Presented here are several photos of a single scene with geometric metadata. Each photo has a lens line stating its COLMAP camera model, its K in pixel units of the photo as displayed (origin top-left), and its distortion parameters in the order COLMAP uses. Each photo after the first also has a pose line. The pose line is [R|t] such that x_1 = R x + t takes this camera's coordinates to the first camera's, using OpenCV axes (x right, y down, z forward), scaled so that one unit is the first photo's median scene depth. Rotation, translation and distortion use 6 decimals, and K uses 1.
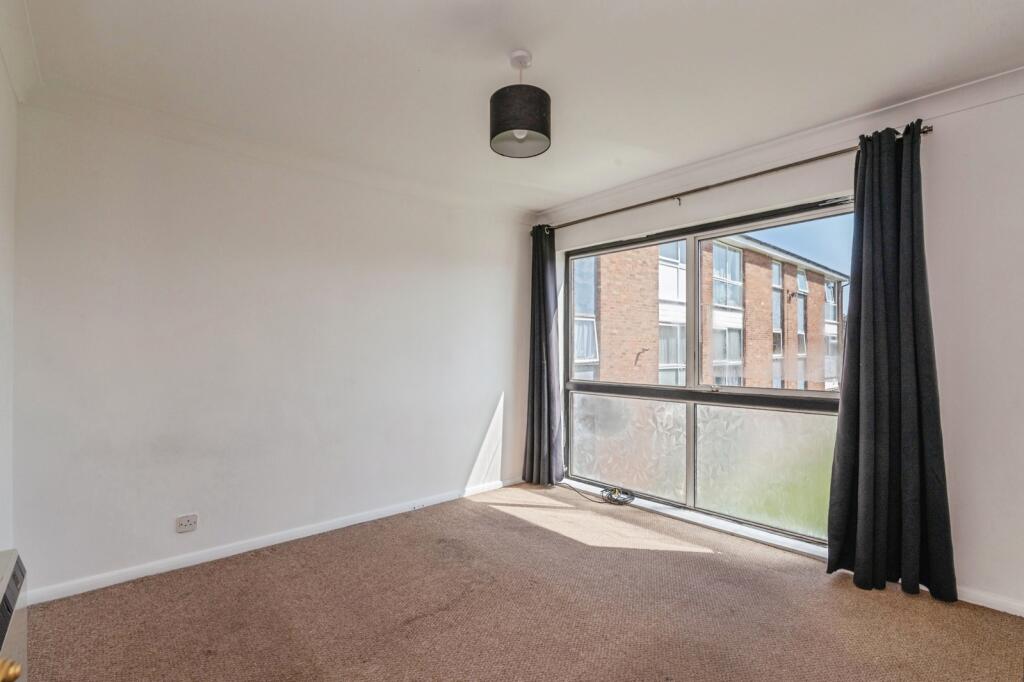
lens RADIAL K [[468.2, 0, 507.4], [0, 468.2, 344.8], [0, 0, 1]] dist [-0.010480, 0.000535]
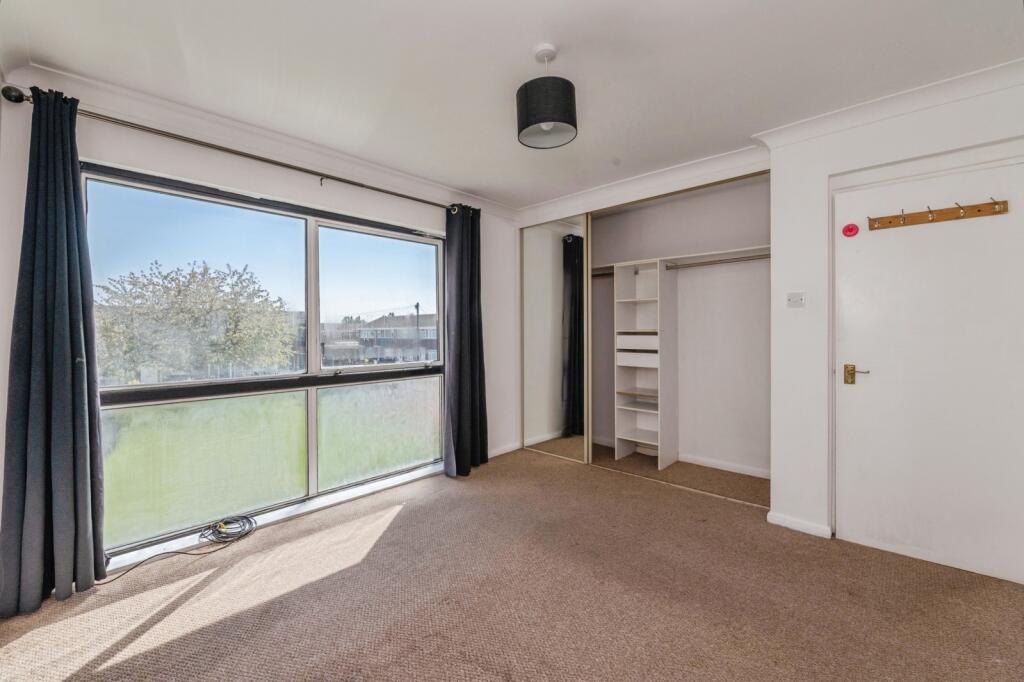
lens RADIAL K [[414.0, 0, 511.6], [0, 414.0, 336.3], [0, 0, 1]] dist [-0.004061, -0.000495]
pose [[-0.082966, -0.012296, 0.996477, -0.523204], [-0.011342, 0.999871, 0.011393, -0.001842], [-0.996488, -0.010357, -0.083095, 0.679493]]
